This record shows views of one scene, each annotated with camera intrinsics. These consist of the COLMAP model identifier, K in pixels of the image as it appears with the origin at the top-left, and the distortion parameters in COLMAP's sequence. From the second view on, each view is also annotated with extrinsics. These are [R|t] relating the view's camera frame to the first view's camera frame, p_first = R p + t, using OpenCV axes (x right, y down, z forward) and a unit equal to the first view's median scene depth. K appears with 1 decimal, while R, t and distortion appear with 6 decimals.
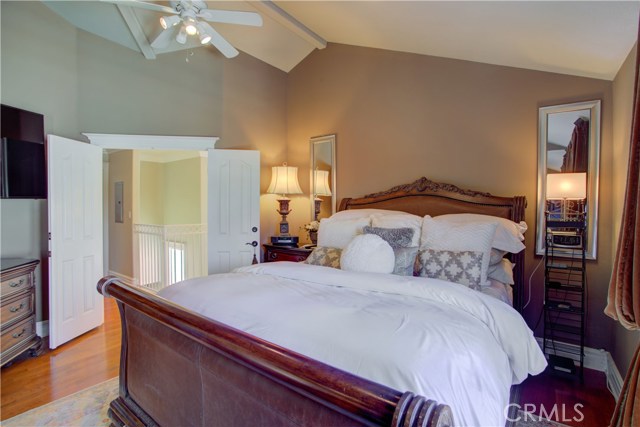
lens RADIAL K [[309.2, 0, 320.4], [0, 309.2, 207.4], [0, 0, 1]] dist [-0.077214, 0.029543]
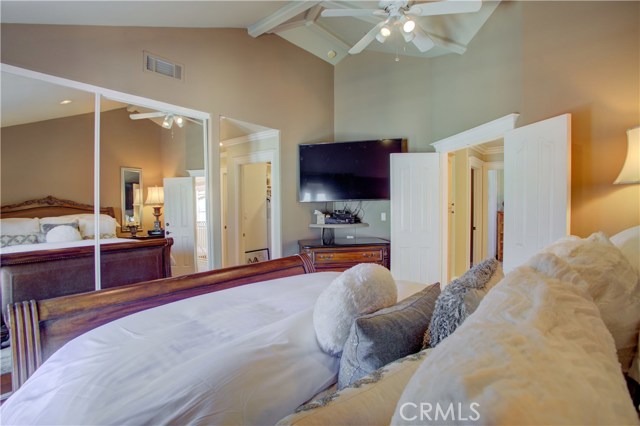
lens RADIAL K [[309.2, 0, 320.4], [0, 309.2, 206.9], [0, 0, 1]] dist [-0.077214, 0.029543]
pose [[-0.080862, 0.011028, -0.996664, 1.180713], [-0.000245, 0.999939, 0.011084, -0.037000], [0.996725, 0.001140, -0.080854, 1.686644]]
